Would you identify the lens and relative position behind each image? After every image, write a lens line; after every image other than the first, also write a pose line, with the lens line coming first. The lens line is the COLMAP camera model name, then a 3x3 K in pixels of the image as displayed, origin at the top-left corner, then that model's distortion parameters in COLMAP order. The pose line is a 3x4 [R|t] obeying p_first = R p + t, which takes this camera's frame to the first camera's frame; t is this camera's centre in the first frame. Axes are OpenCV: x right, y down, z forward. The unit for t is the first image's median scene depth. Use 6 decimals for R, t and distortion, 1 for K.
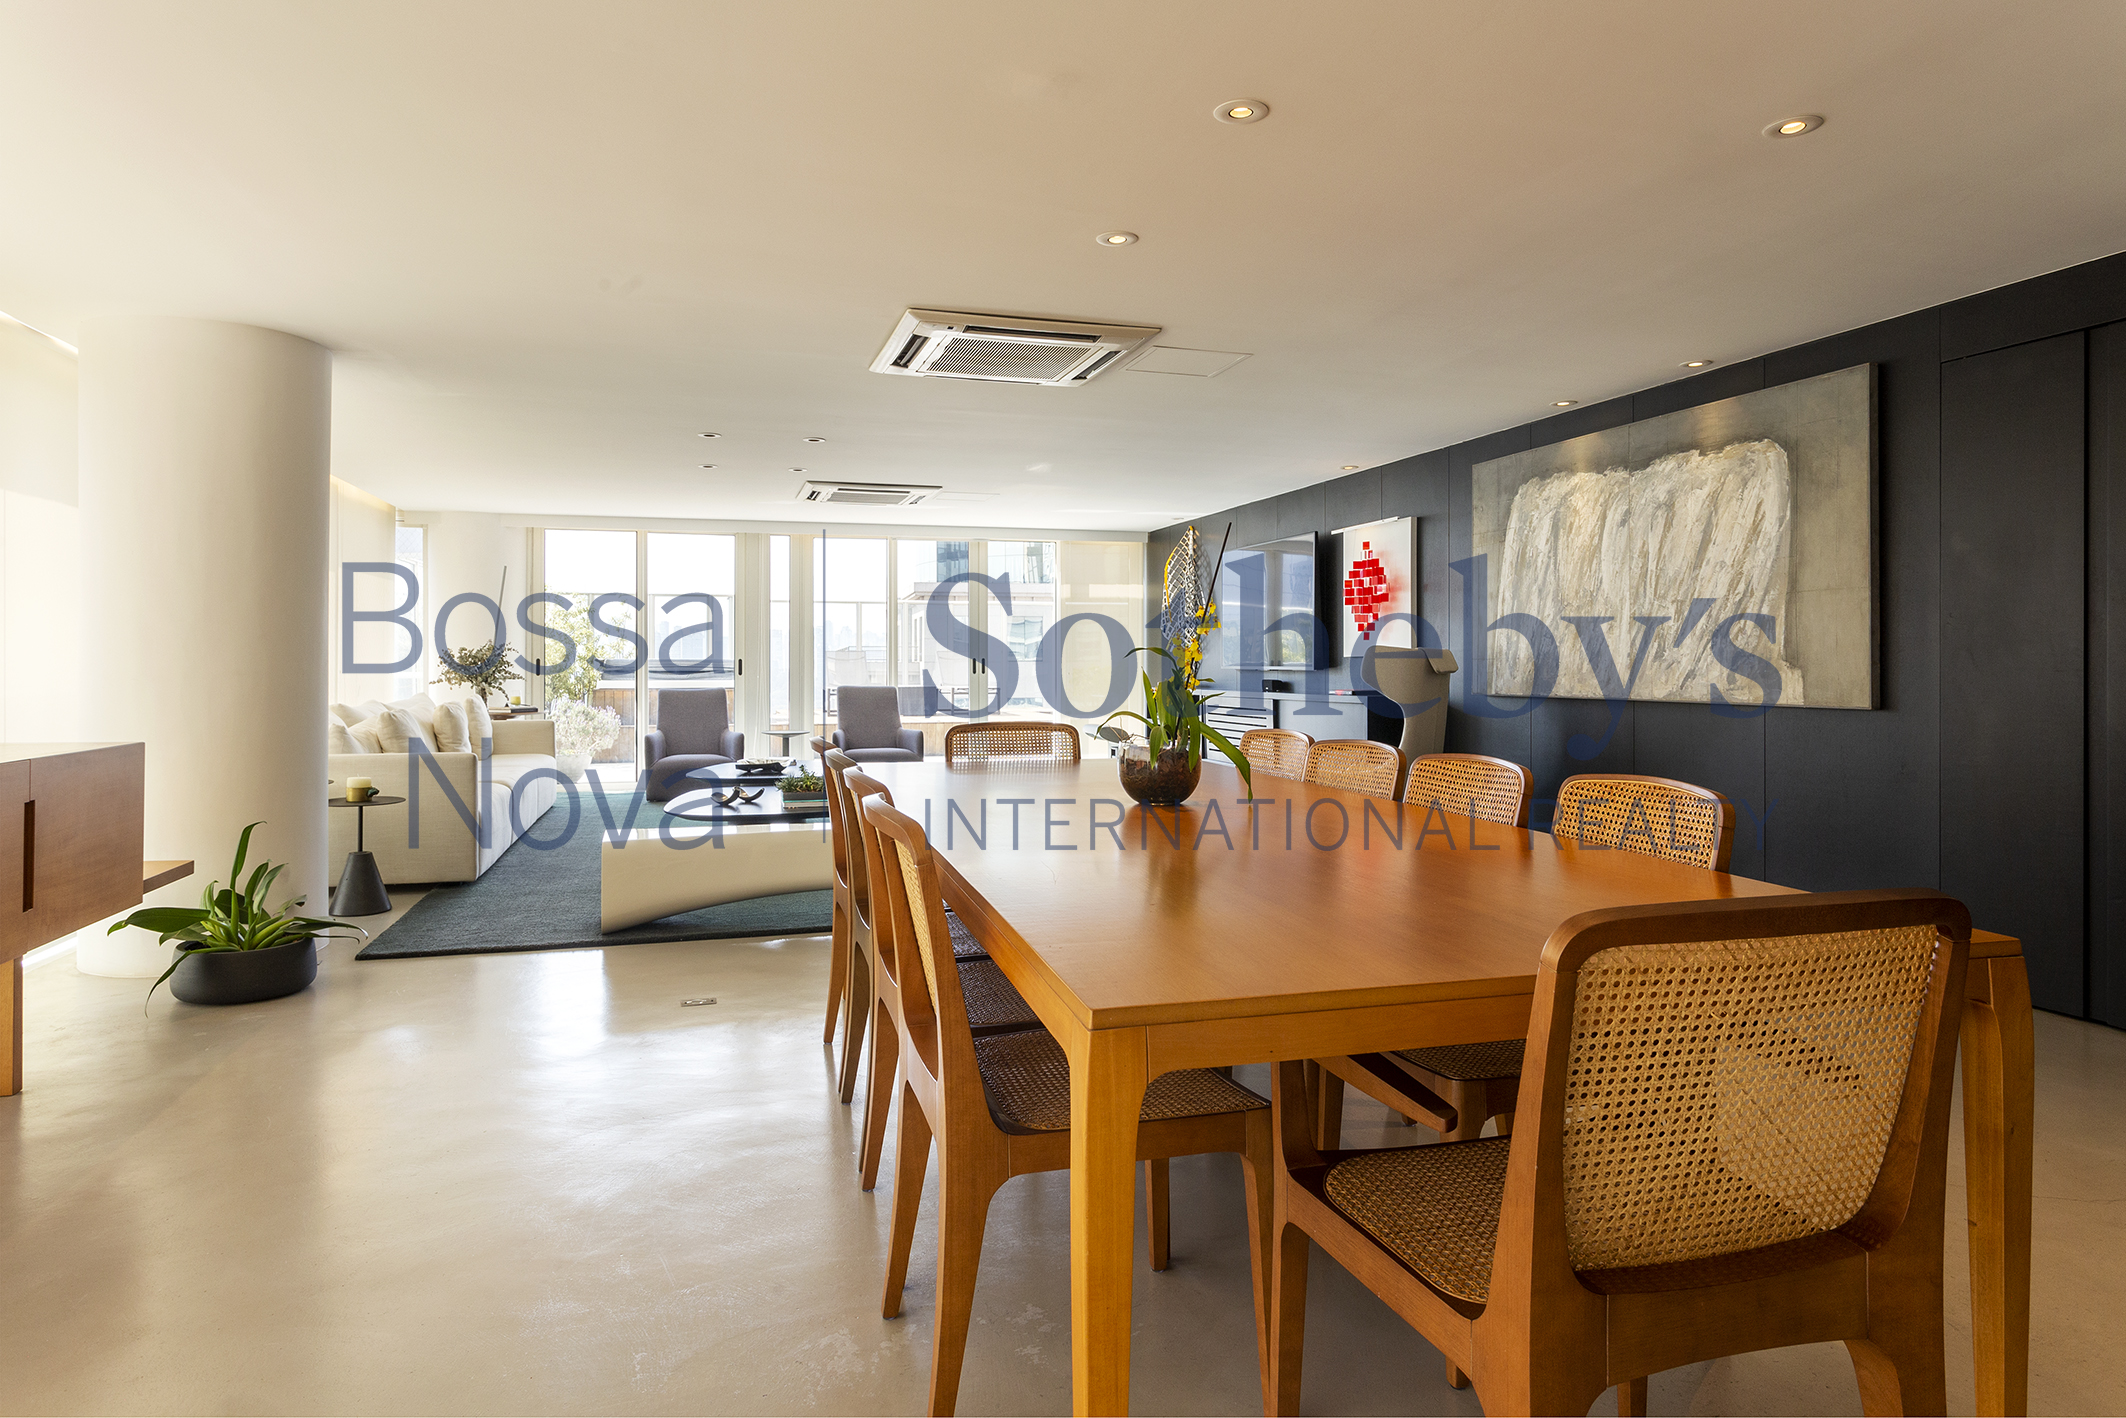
lens RADIAL K [[1235.5, 0, 1263.6], [0, 1235.5, 680.2], [0, 0, 1]] dist [0.002212, -0.000510]
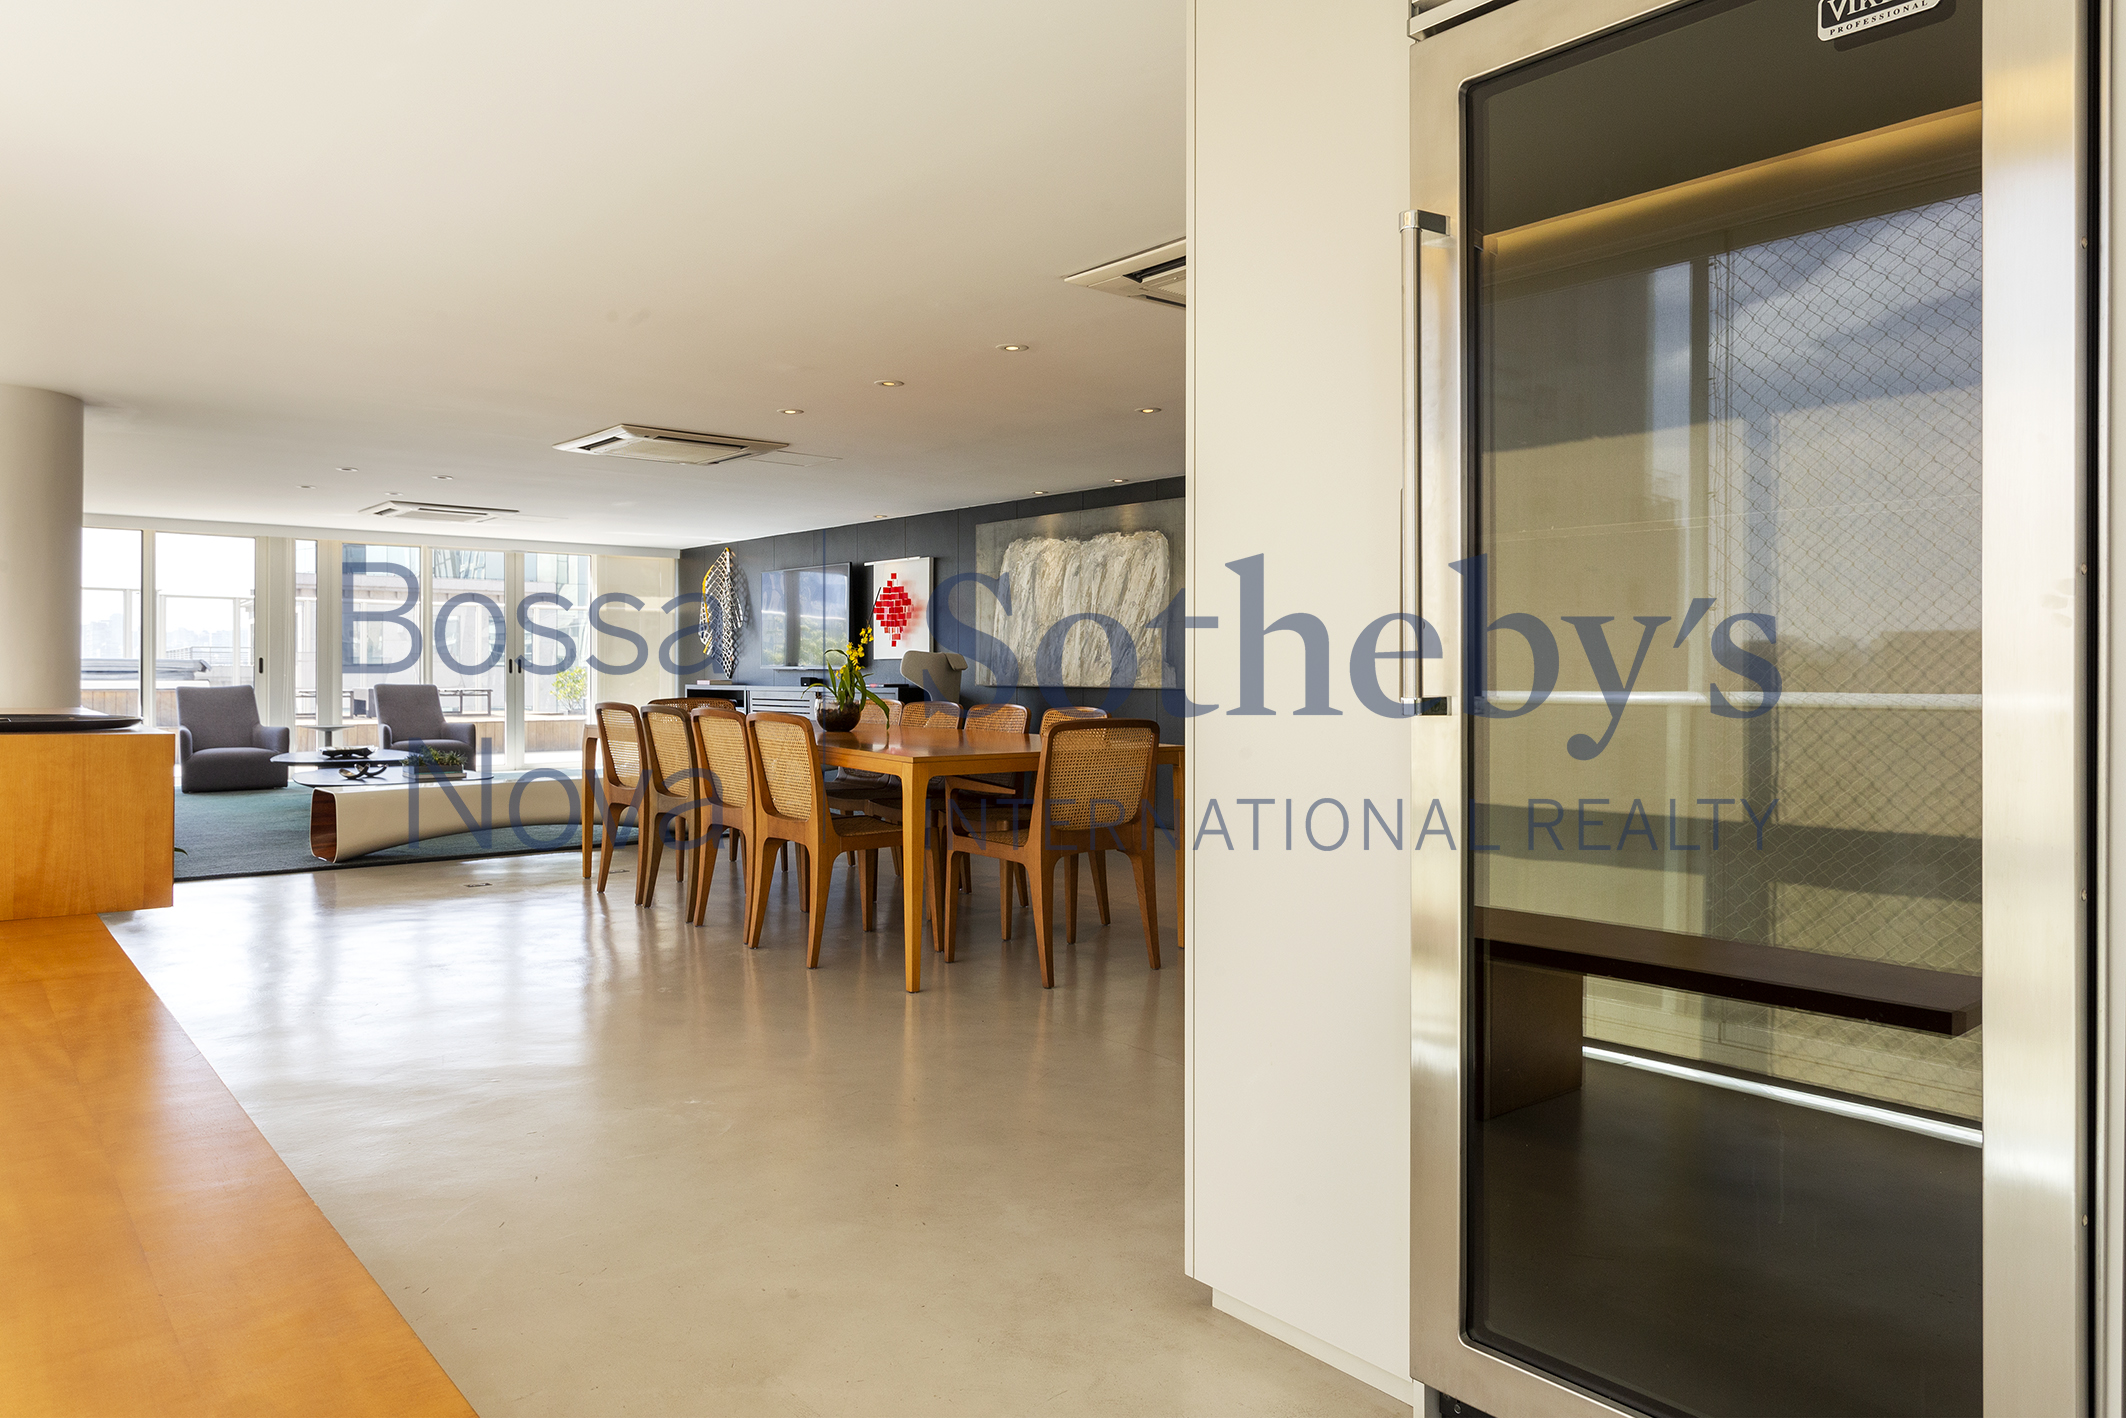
lens RADIAL K [[1411.1, 0, 1068.9], [0, 1411.1, 700.2], [0, 0, 1]] dist [0.001266, -0.000320]
pose [[0.964035, 0.001170, 0.265771, -0.181379], [-0.002745, 0.999981, 0.005556, 0.021285], [-0.265760, -0.006086, 0.964020, -0.678619]]
